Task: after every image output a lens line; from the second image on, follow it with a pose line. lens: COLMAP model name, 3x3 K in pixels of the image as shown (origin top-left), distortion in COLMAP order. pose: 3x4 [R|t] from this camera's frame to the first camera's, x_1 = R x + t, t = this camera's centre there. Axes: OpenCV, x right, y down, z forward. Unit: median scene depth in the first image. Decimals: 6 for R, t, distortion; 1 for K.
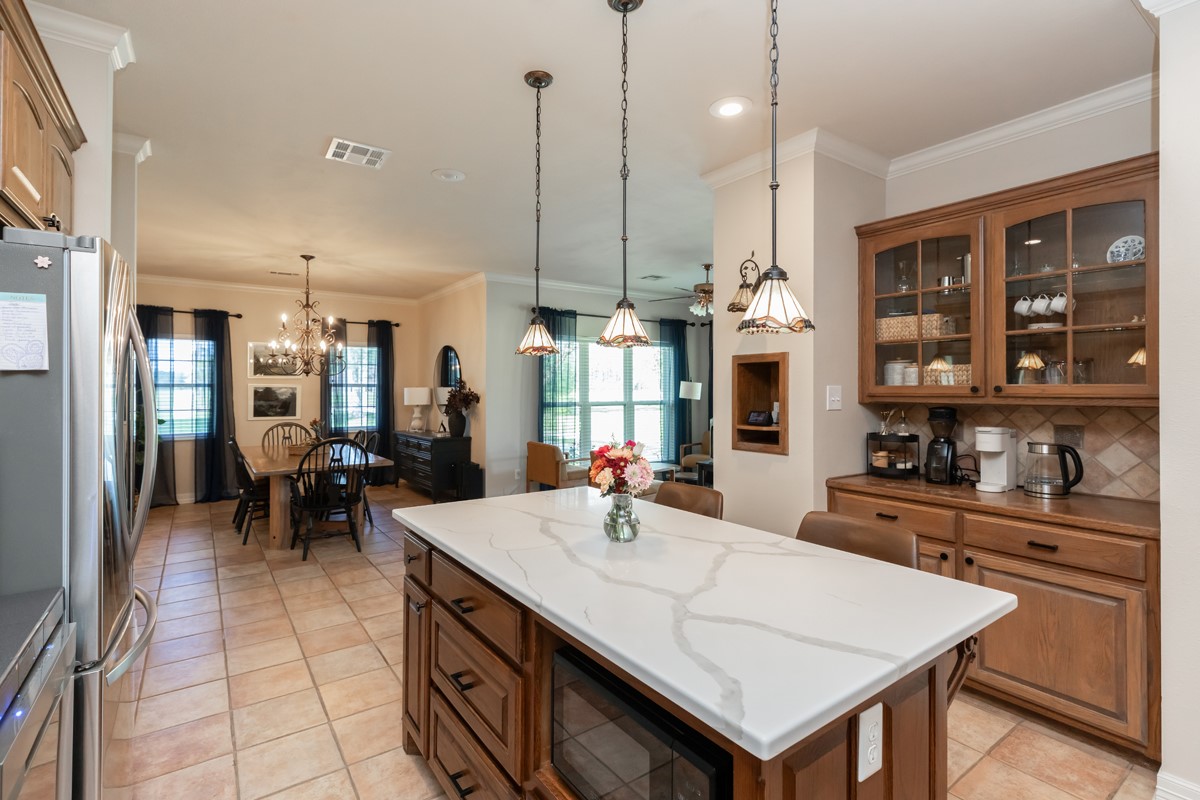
lens RADIAL K [[546.8, 0, 579.9], [0, 546.8, 387.2], [0, 0, 1]] dist [0.004199, 0.000317]
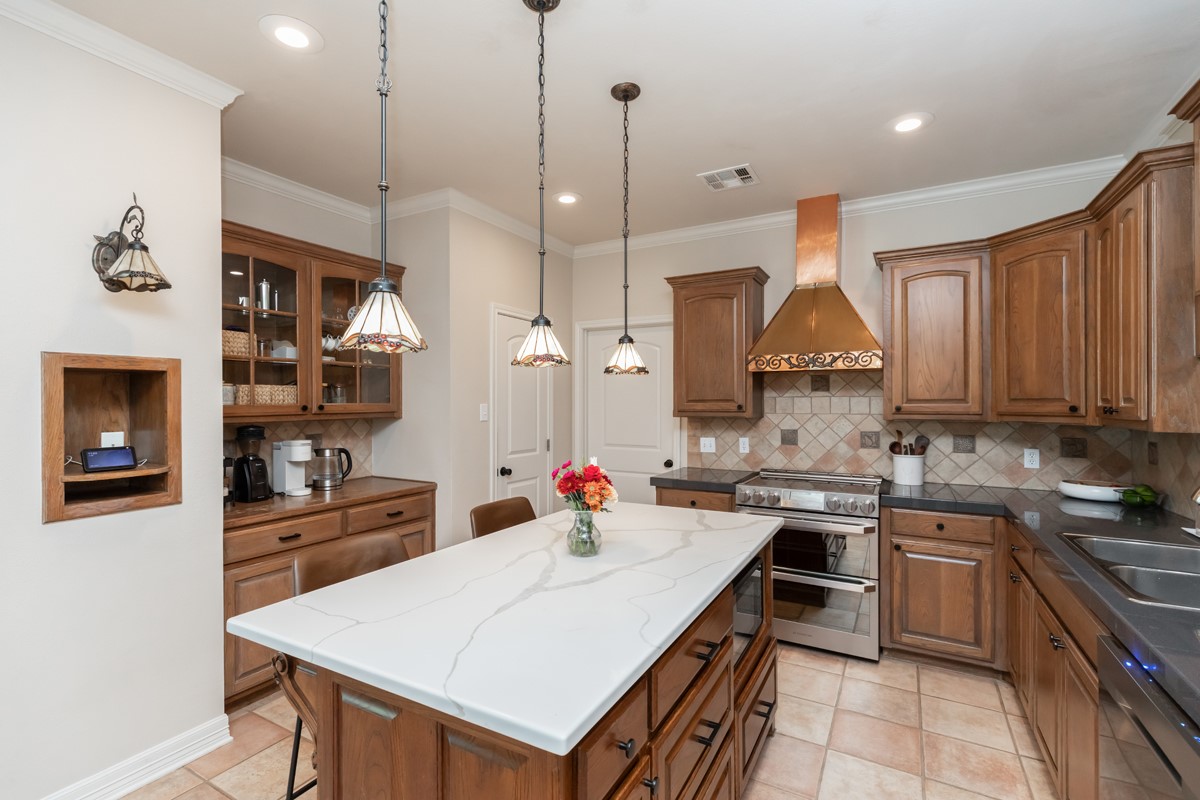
lens RADIAL K [[542.9, 0, 596.1], [0, 542.9, 400.3], [0, 0, 1]] dist [0.000156, 0.000261]
pose [[-0.432728, 0.001277, 0.901523, -0.637827], [0.000800, 0.999999, -0.001033, -0.011378], [-0.901524, 0.000274, -0.432729, 1.048951]]
